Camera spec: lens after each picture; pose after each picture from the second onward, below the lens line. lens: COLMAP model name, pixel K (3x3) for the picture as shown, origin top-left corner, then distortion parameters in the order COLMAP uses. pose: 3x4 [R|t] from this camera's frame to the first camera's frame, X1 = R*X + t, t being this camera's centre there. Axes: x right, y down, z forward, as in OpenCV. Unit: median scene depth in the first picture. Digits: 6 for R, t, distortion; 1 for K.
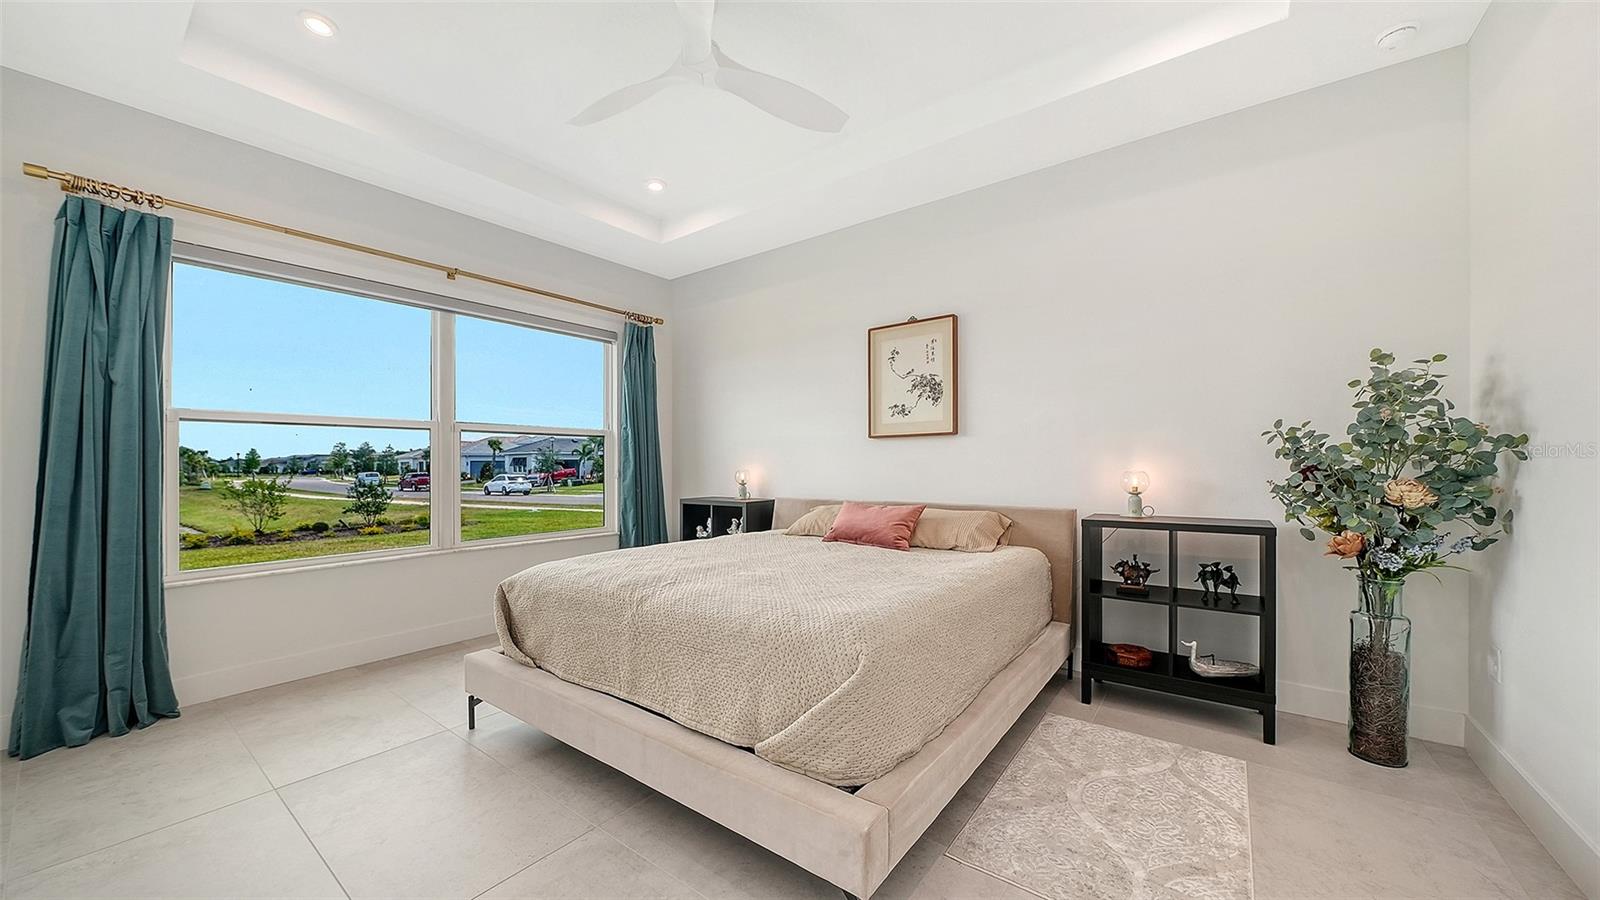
lens RADIAL K [[559.9, 0, 809.9], [0, 559.9, 463.3], [0, 0, 1]] dist [-0.001016, -0.000970]
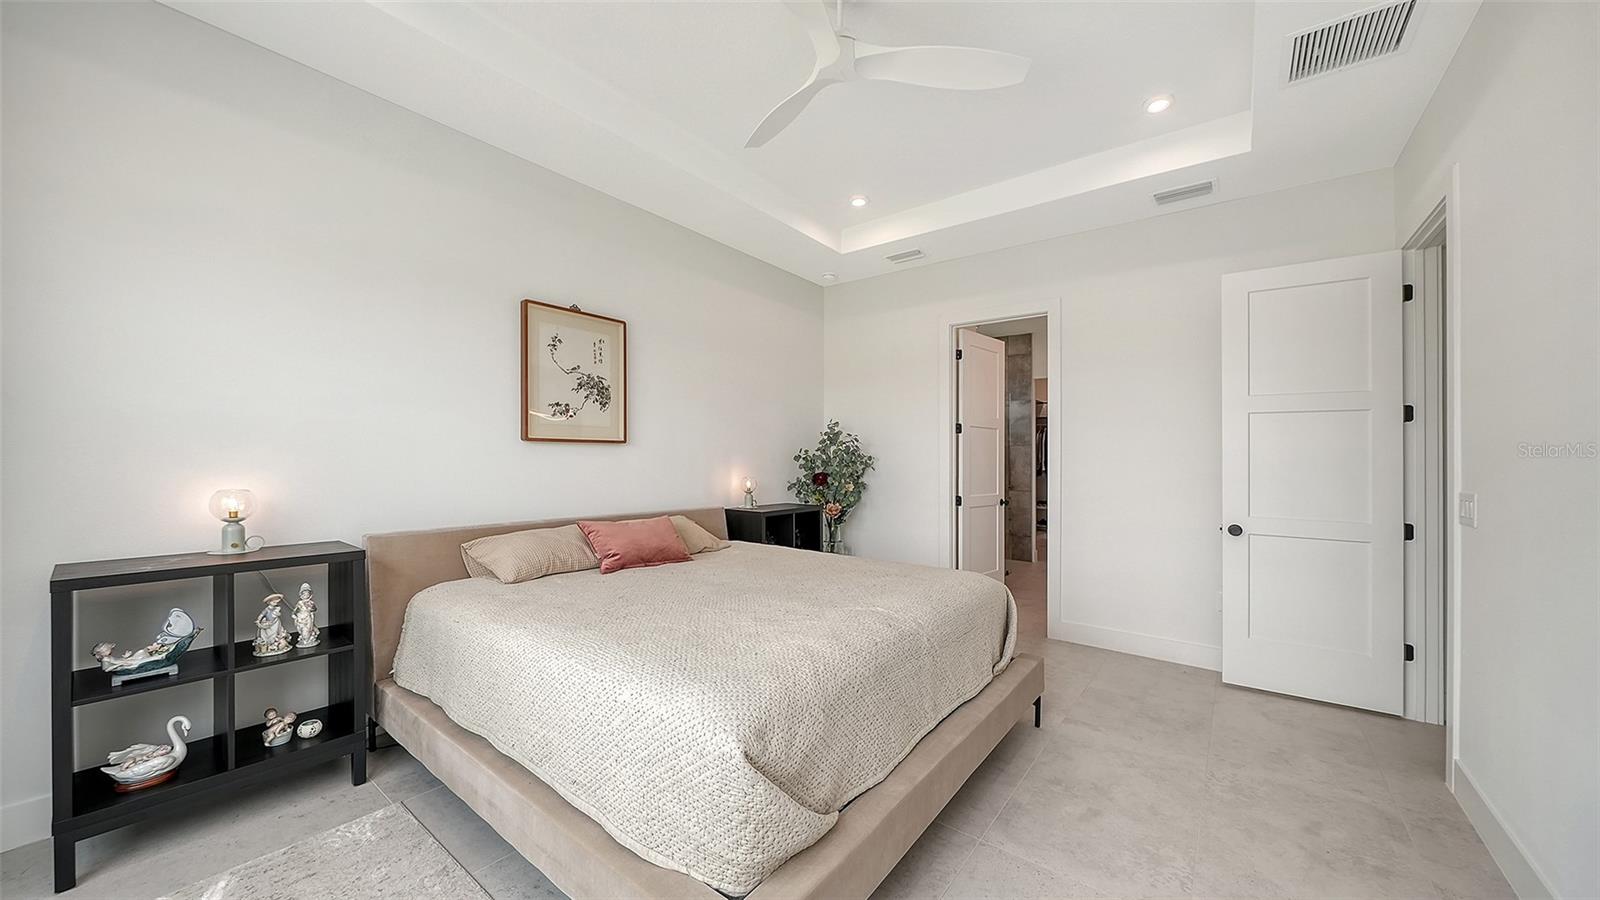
lens RADIAL K [[559.9, 0, 799.6], [0, 559.9, 453.0], [0, 0, 1]] dist [-0.001016, -0.000970]
pose [[0.030143, 0.018839, 0.999368, -0.691559], [-0.013210, 0.999743, -0.018447, -0.019279], [-0.999458, -0.012646, 0.030384, 0.631831]]
